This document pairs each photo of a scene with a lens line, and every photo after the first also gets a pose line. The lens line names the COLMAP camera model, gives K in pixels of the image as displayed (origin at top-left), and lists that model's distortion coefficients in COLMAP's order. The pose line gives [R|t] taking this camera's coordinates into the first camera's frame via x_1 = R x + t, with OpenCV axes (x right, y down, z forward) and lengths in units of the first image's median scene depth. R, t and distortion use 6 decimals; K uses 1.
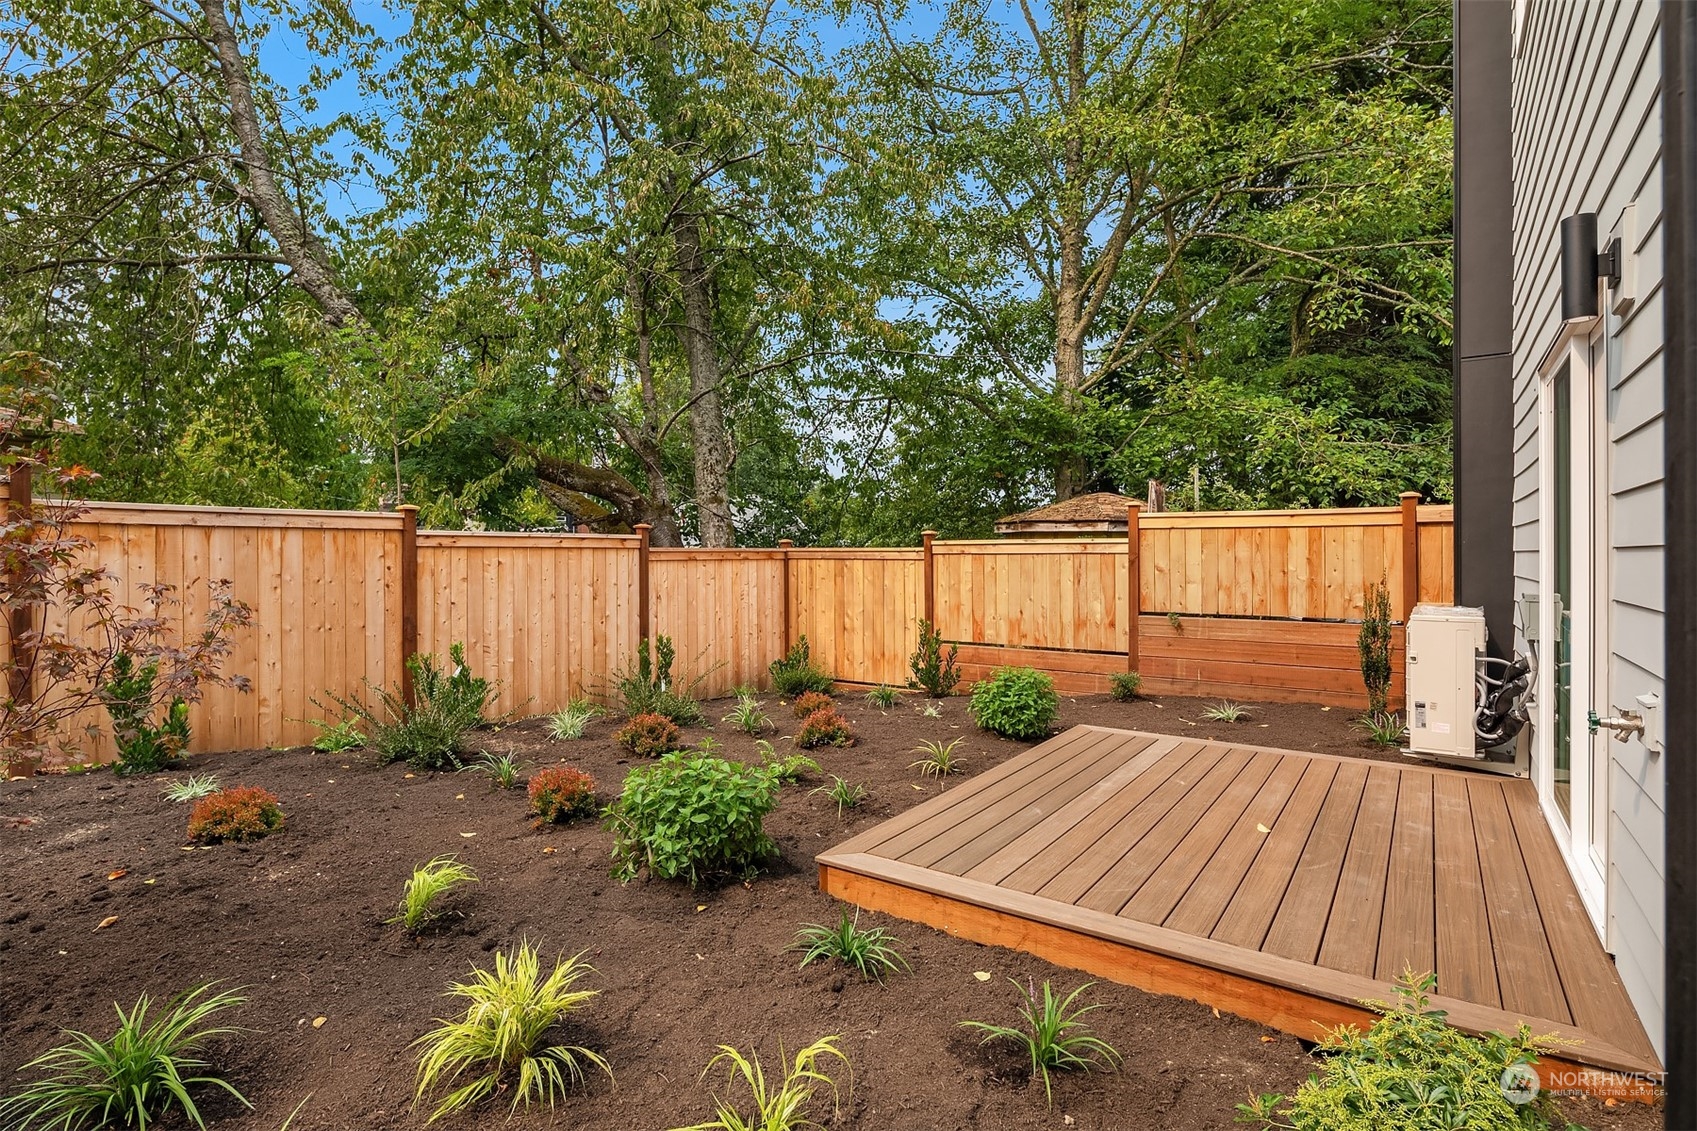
lens RADIAL K [[834.8, 0, 849.2], [0, 834.8, 559.5], [0, 0, 1]] dist [0.001002, -0.005141]
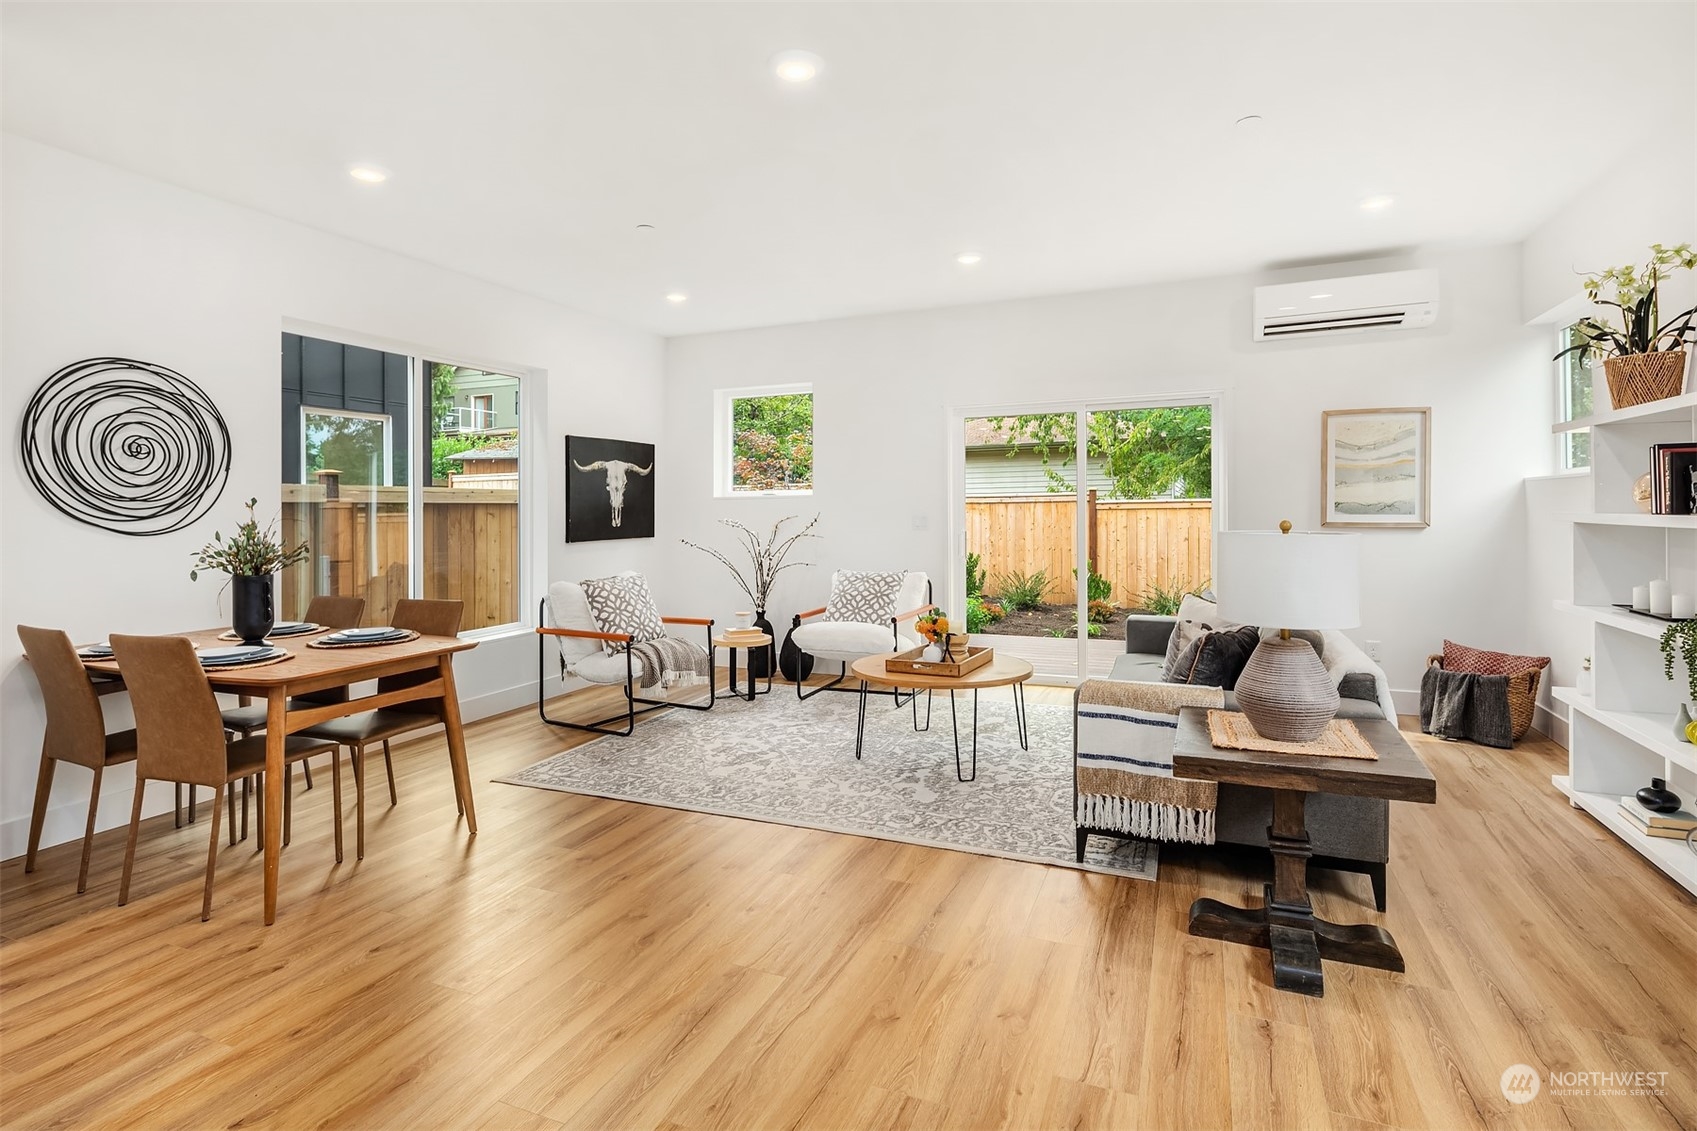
lens RADIAL K [[834.8, 0, 836.3], [0, 834.8, 509.1], [0, 0, 1]] dist [0.001002, -0.005141]
pose [[0.201039, -0.006102, -0.979564, 1.096356], [0.008097, 0.999957, -0.004568, -0.010624], [0.979550, -0.007014, 0.201079, 0.041675]]
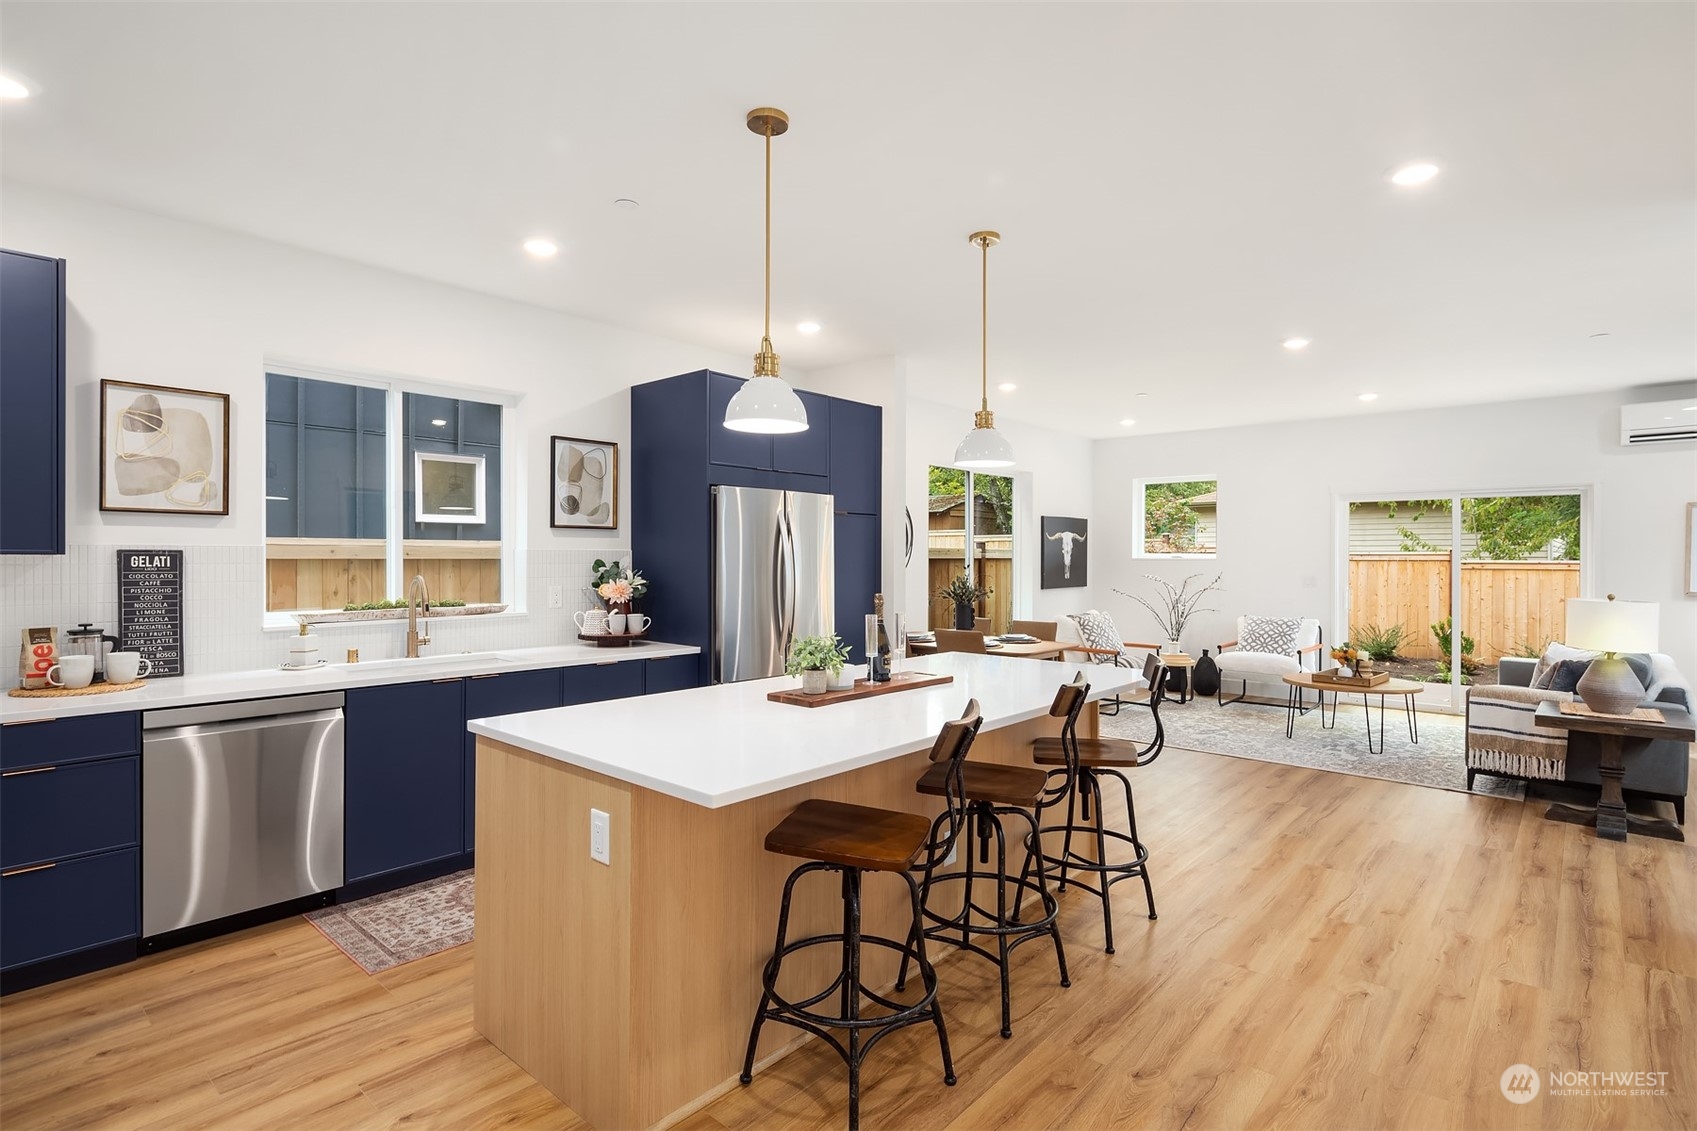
lens RADIAL K [[834.8, 0, 836.9], [0, 834.8, 544.6], [0, 0, 1]] dist [0.001002, -0.005141]
pose [[-0.123377, -0.015150, -0.992244, 1.451455], [-0.010104, 0.999851, -0.014009, -0.026722], [0.992308, 0.008298, -0.123512, -0.183887]]
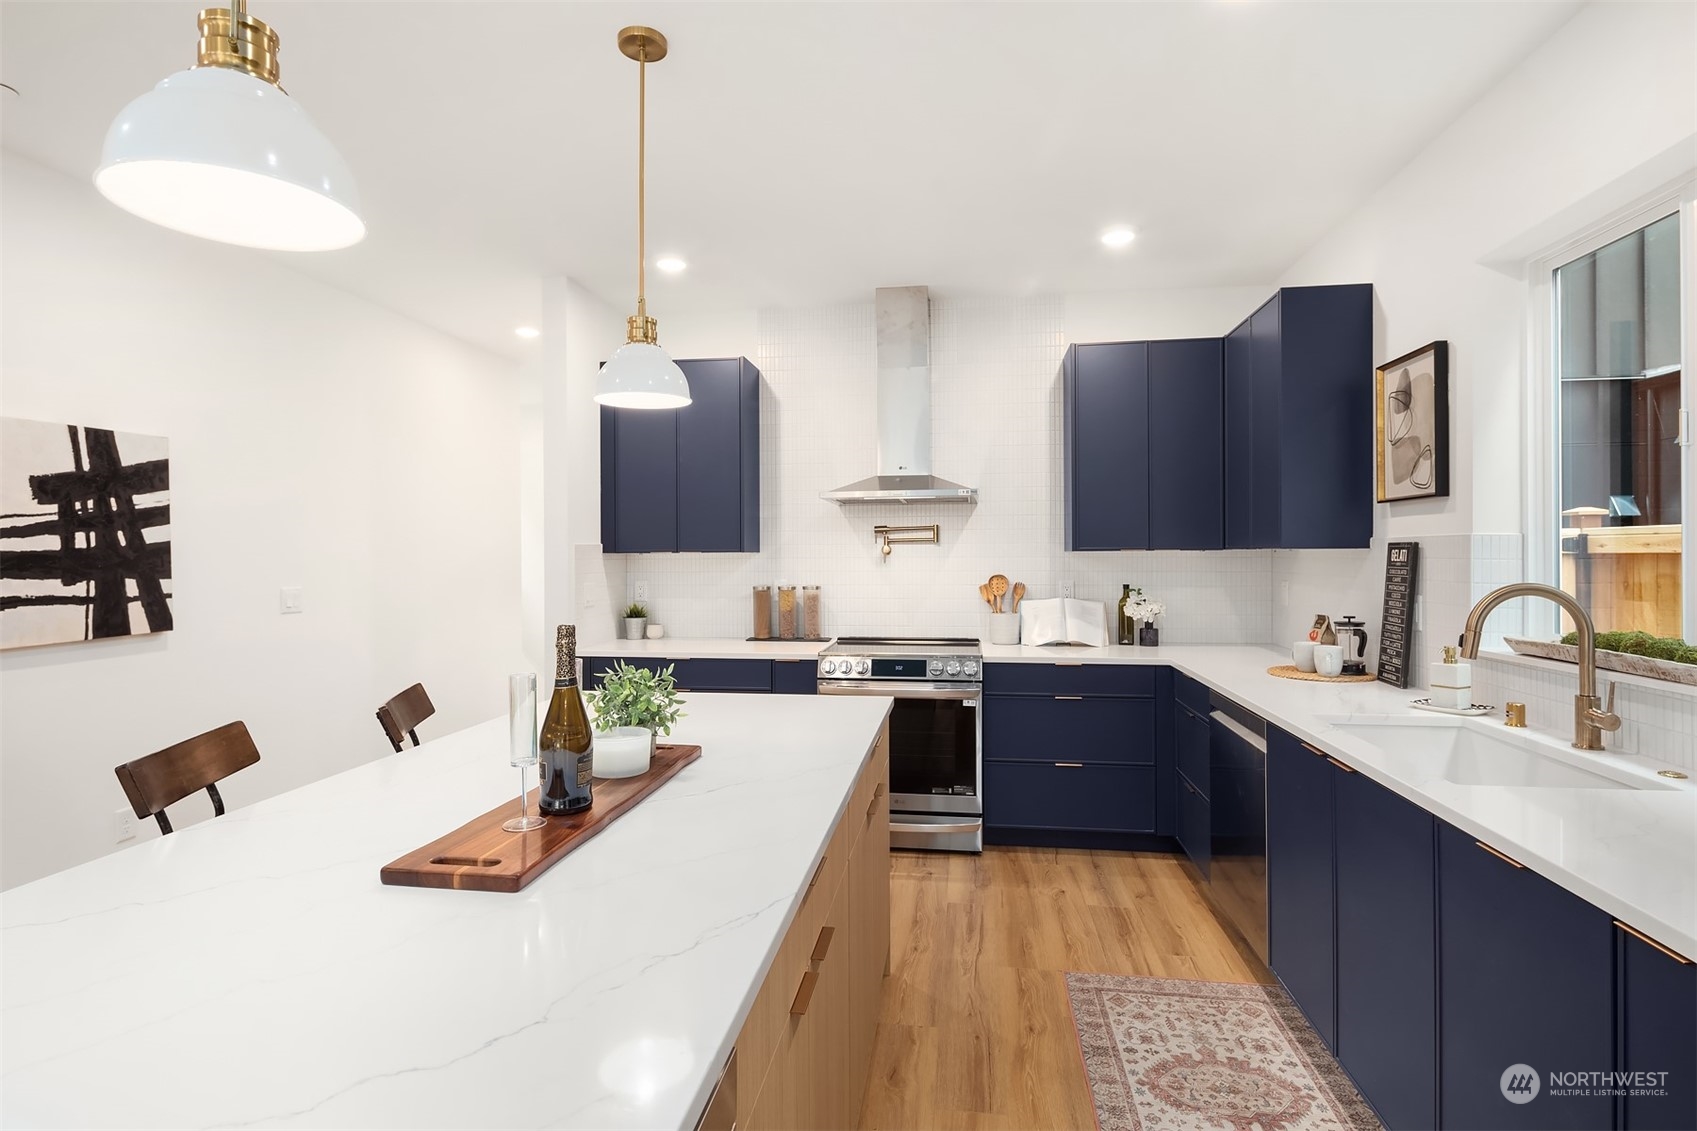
lens RADIAL K [[834.8, 0, 839.5], [0, 834.8, 561.2], [0, 0, 1]] dist [0.001002, -0.005141]
pose [[-0.437748, -0.005219, 0.899083, 0.855899], [0.008330, 0.999917, 0.009861, -0.023847], [-0.899059, 0.011806, -0.437668, -0.186495]]
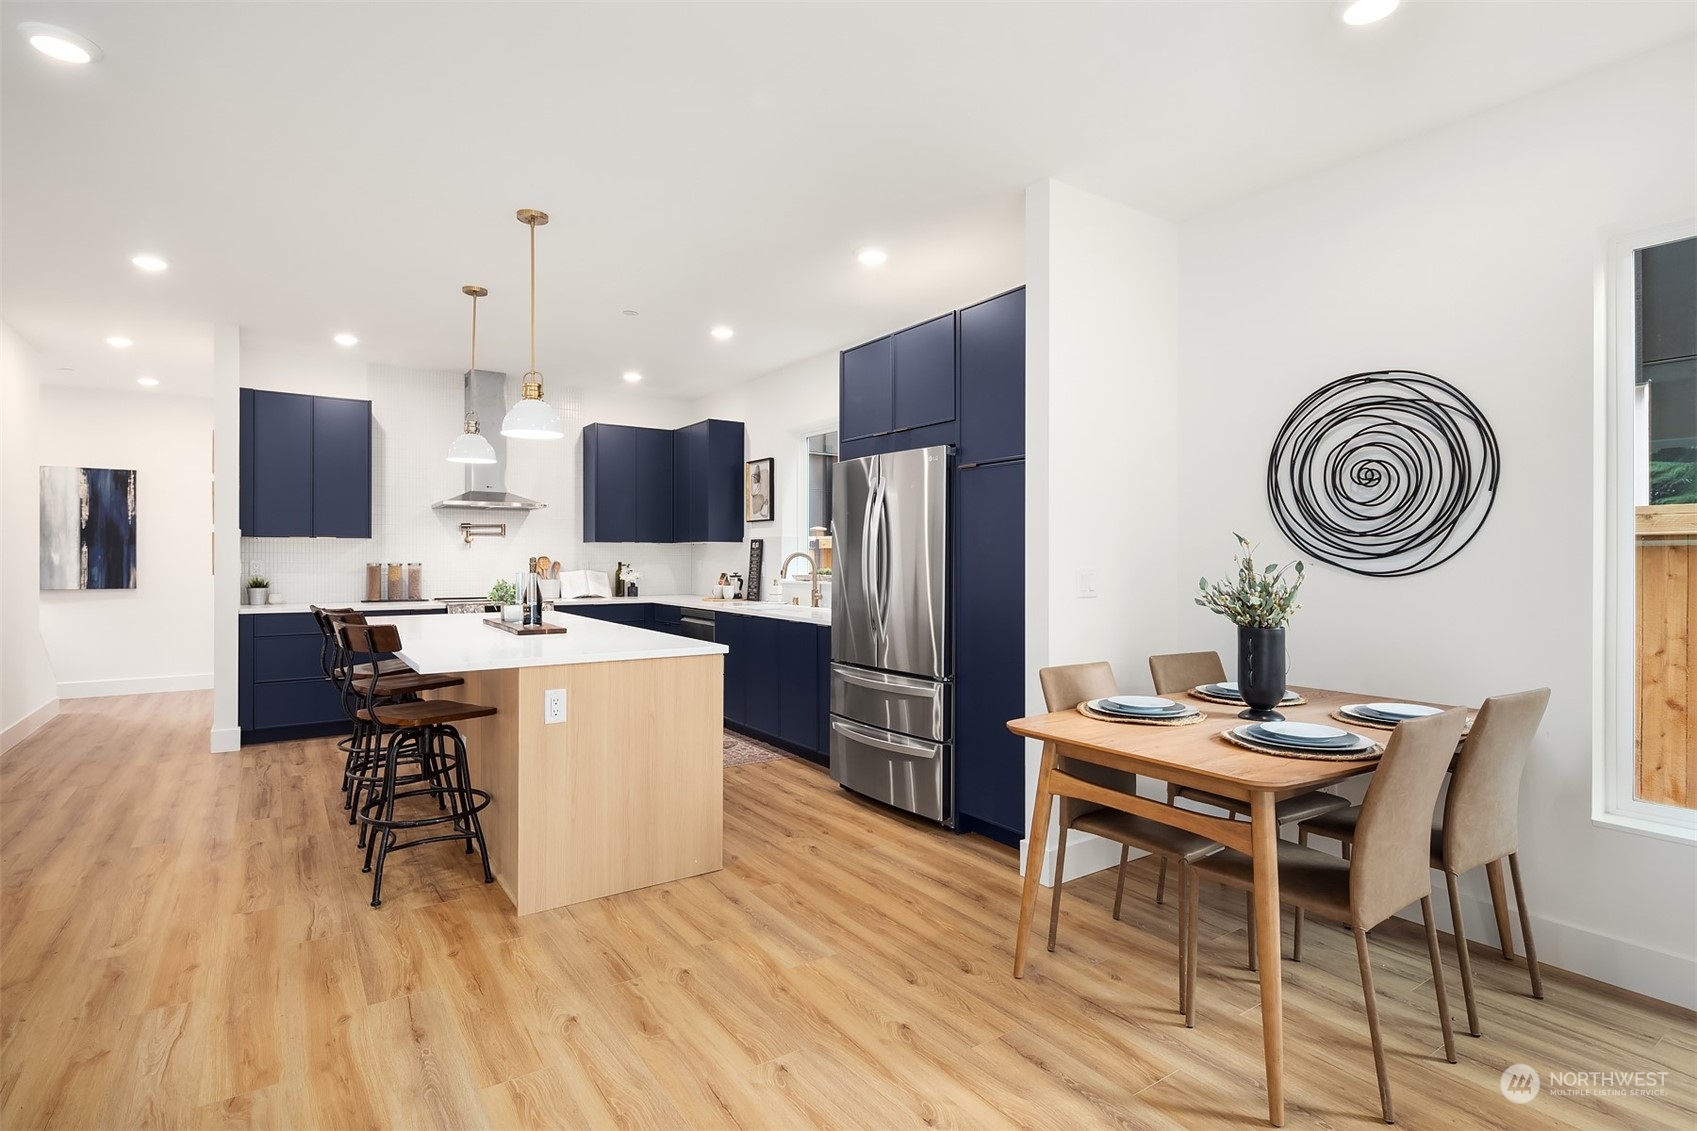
lens RADIAL K [[834.8, 0, 857.8], [0, 834.8, 558.0], [0, 0, 1]] dist [0.001002, -0.005141]
pose [[-0.939499, -0.003364, 0.342535, 0.684747], [-0.002223, 0.999991, 0.003725, -0.010656], [-0.342544, 0.002738, -0.939498, 0.203864]]
